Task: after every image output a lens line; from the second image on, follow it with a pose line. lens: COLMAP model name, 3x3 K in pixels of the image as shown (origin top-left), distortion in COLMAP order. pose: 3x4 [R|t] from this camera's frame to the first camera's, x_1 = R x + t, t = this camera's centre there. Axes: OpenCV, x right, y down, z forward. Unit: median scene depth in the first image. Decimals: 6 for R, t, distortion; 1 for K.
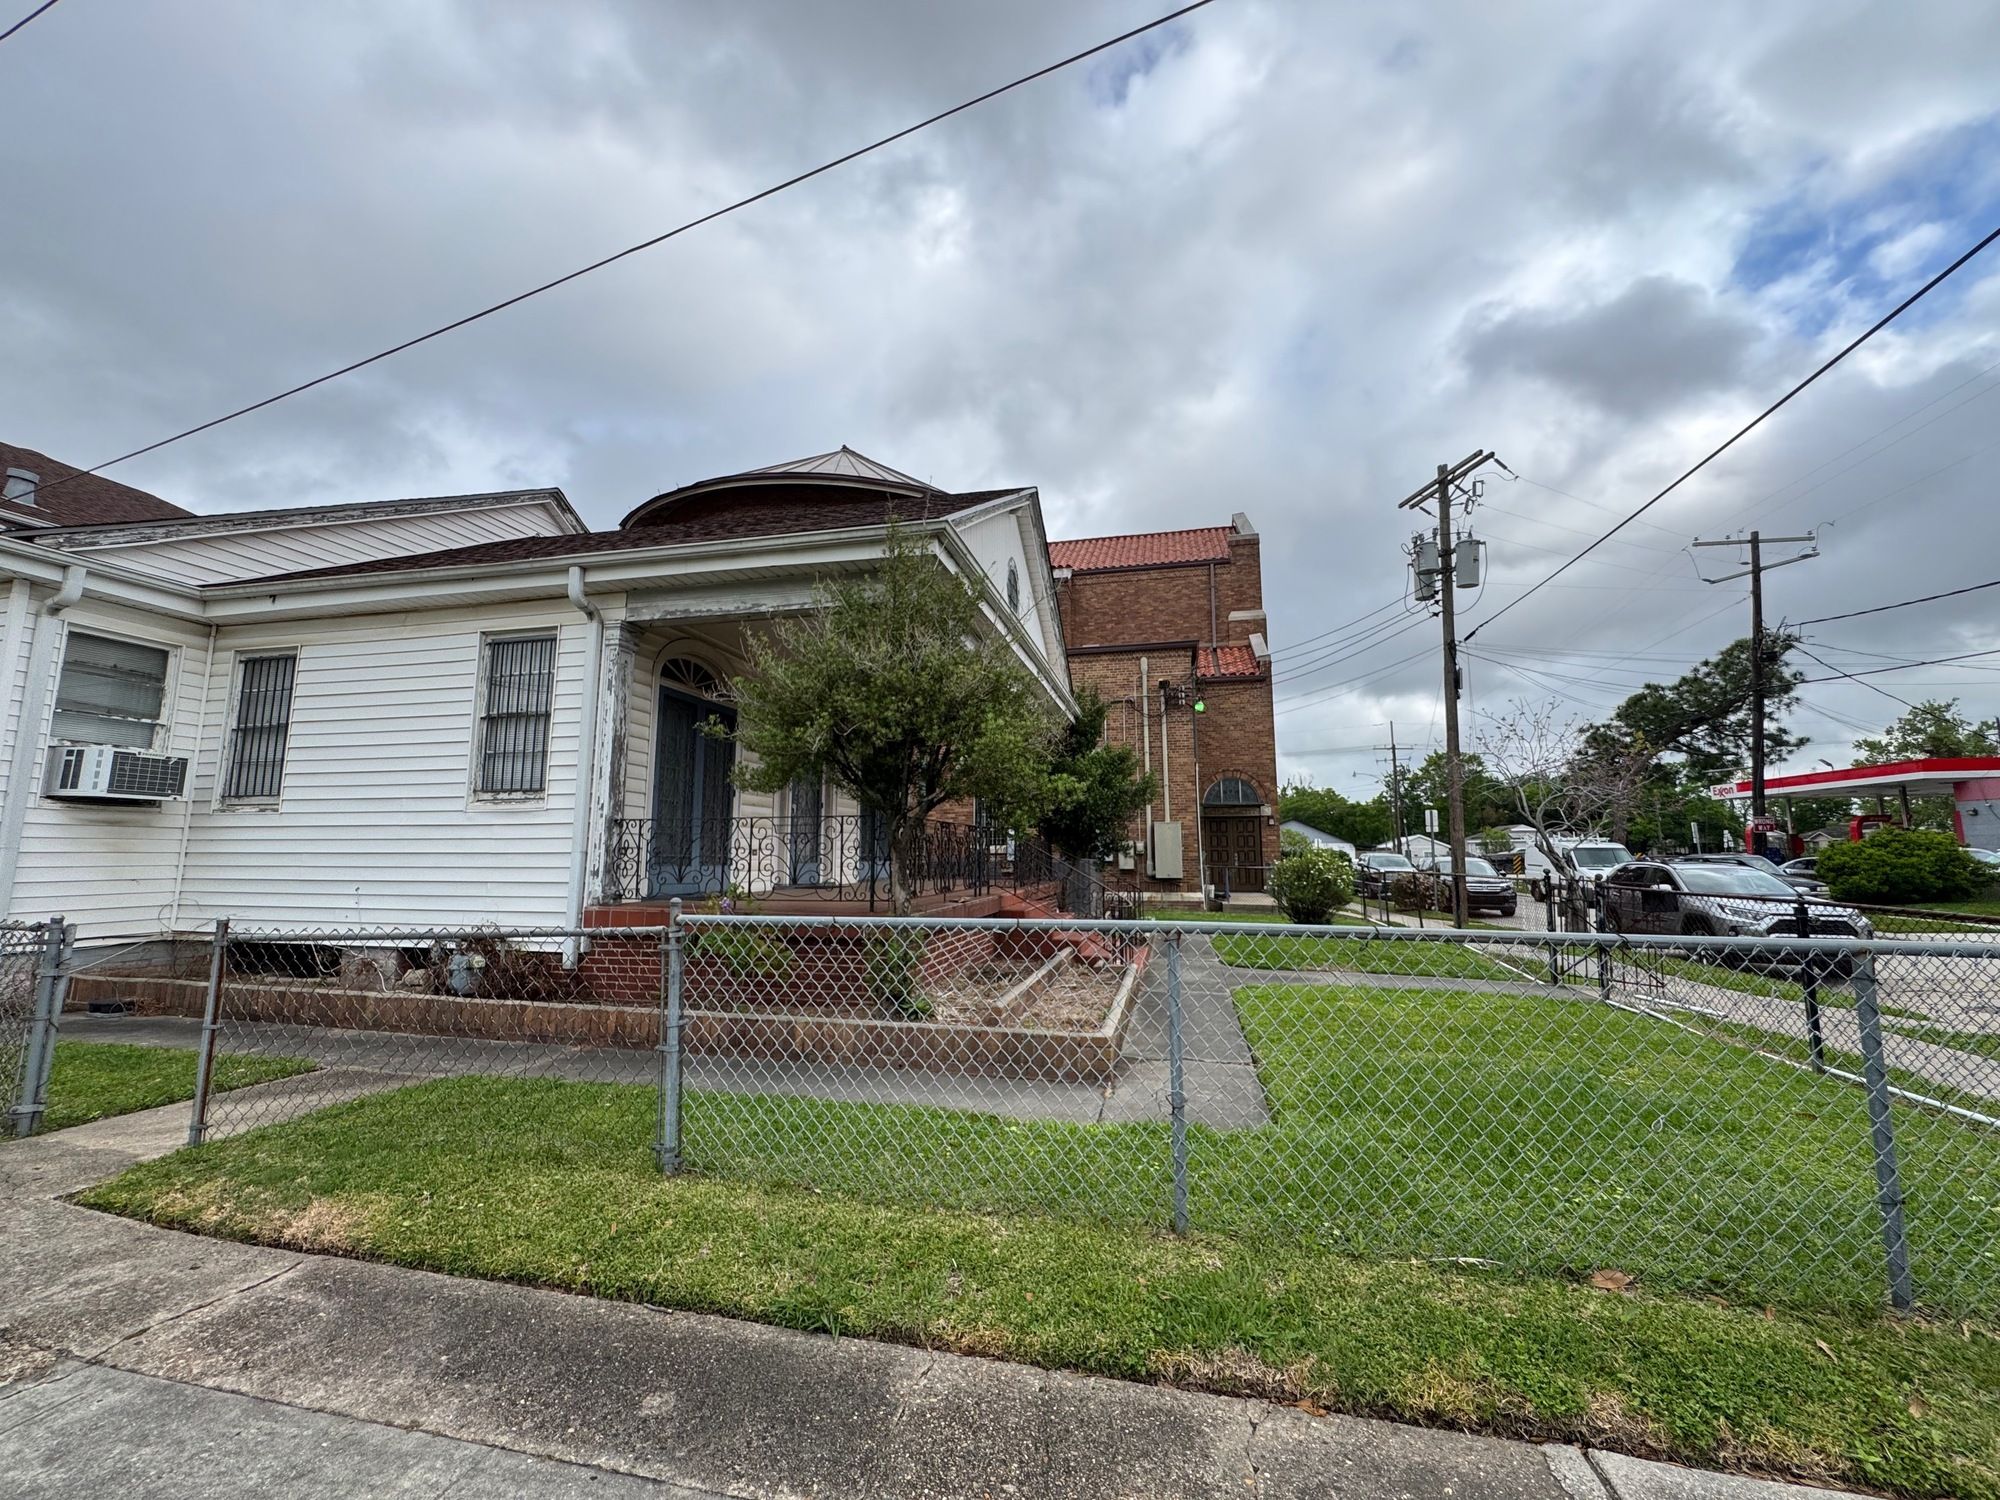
lens RADIAL K [[798.3, 0, 1005.0], [0, 798.3, 743.0], [0, 0, 1]] dist [0.002357, -0.000095]
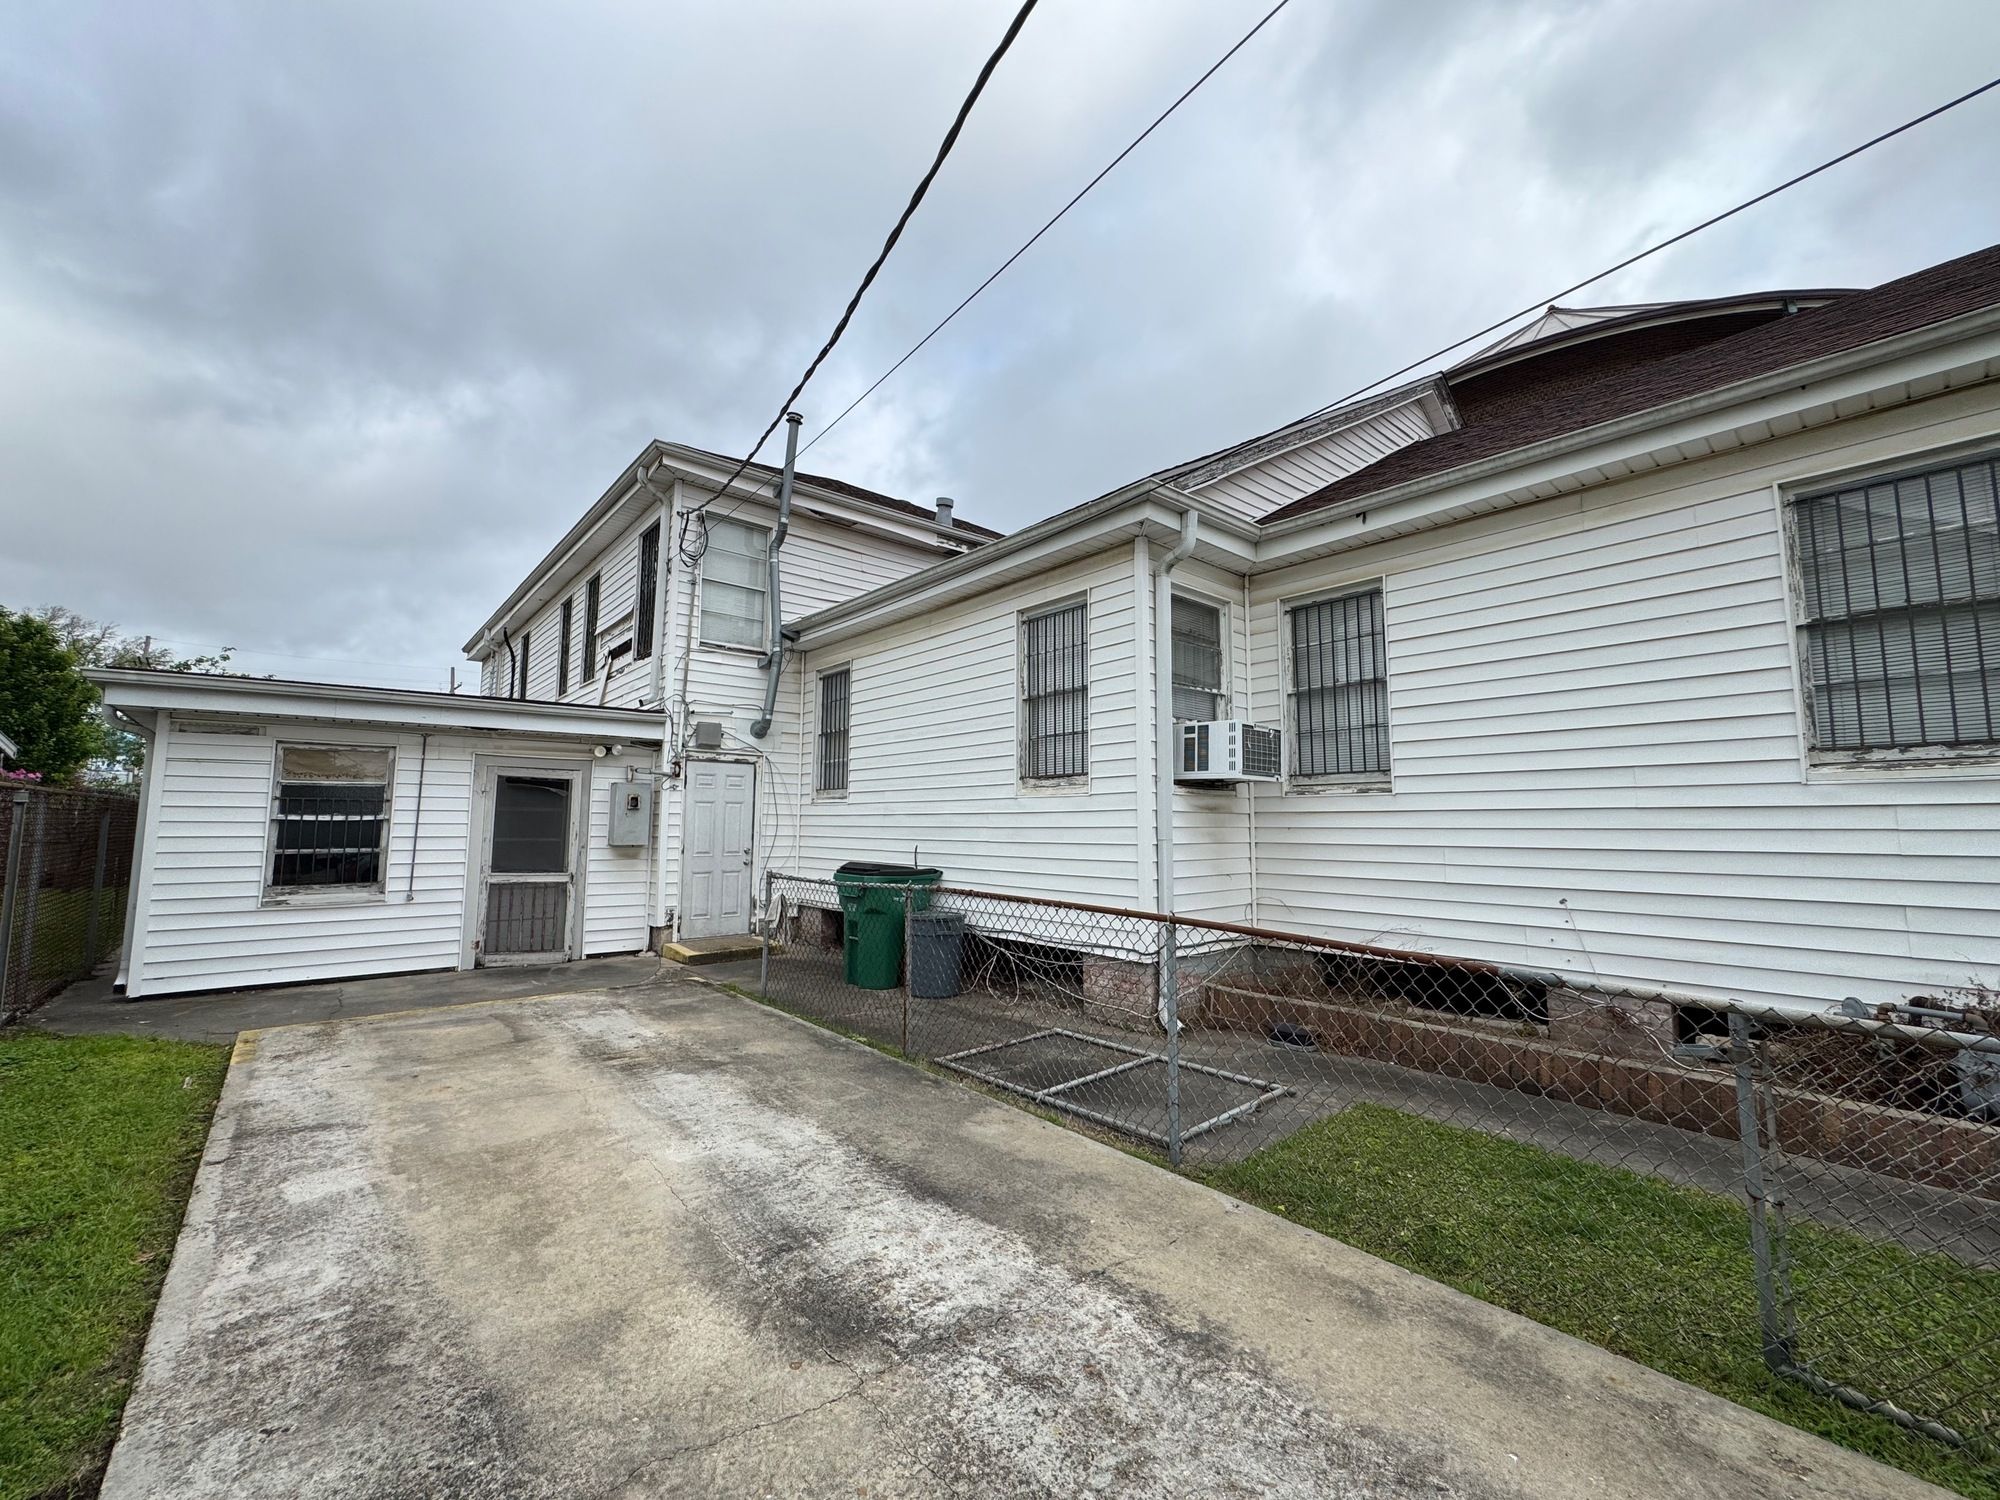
lens RADIAL K [[798.3, 0, 969.9], [0, 798.3, 745.9], [0, 0, 1]] dist [0.002357, -0.000095]
pose [[0.802423, -0.058441, -0.593888, -0.767614], [0.077348, 0.996984, 0.006401, 0.005109], [0.591722, -0.051072, 0.804522, 0.144132]]
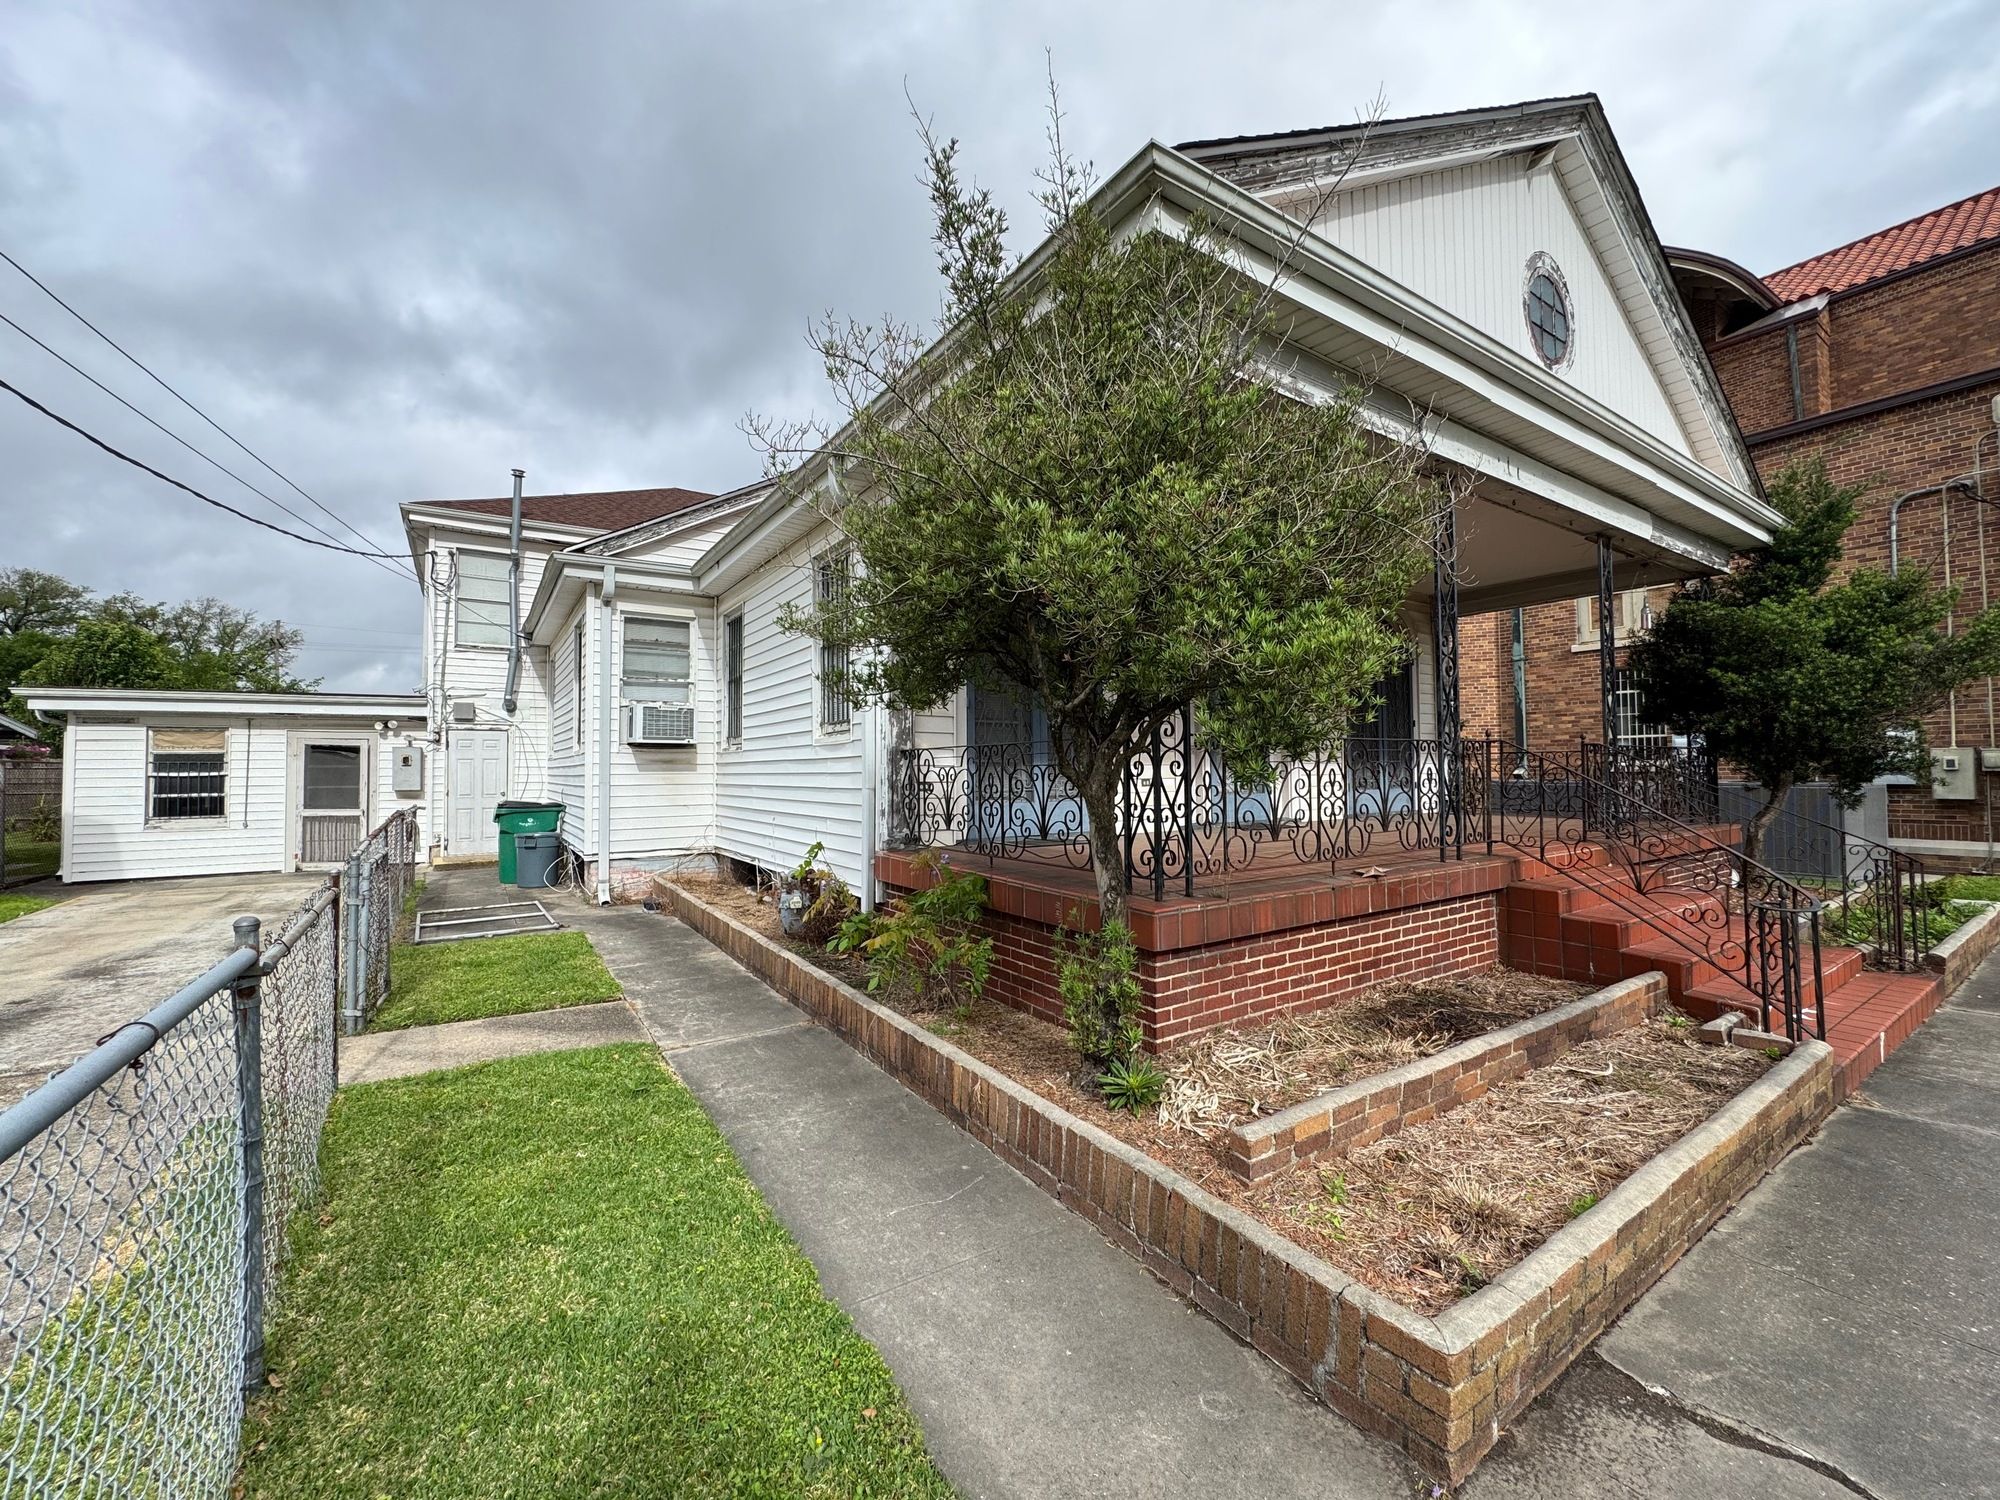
lens RADIAL K [[798.3, 0, 992.6], [0, 798.3, 747.6], [0, 0, 1]] dist [0.002357, -0.000095]
pose [[0.720411, -0.027043, -0.693020, 0.150583], [0.104069, 0.992141, 0.069468, 0.040034], [0.685695, -0.122167, 0.717563, 0.416135]]
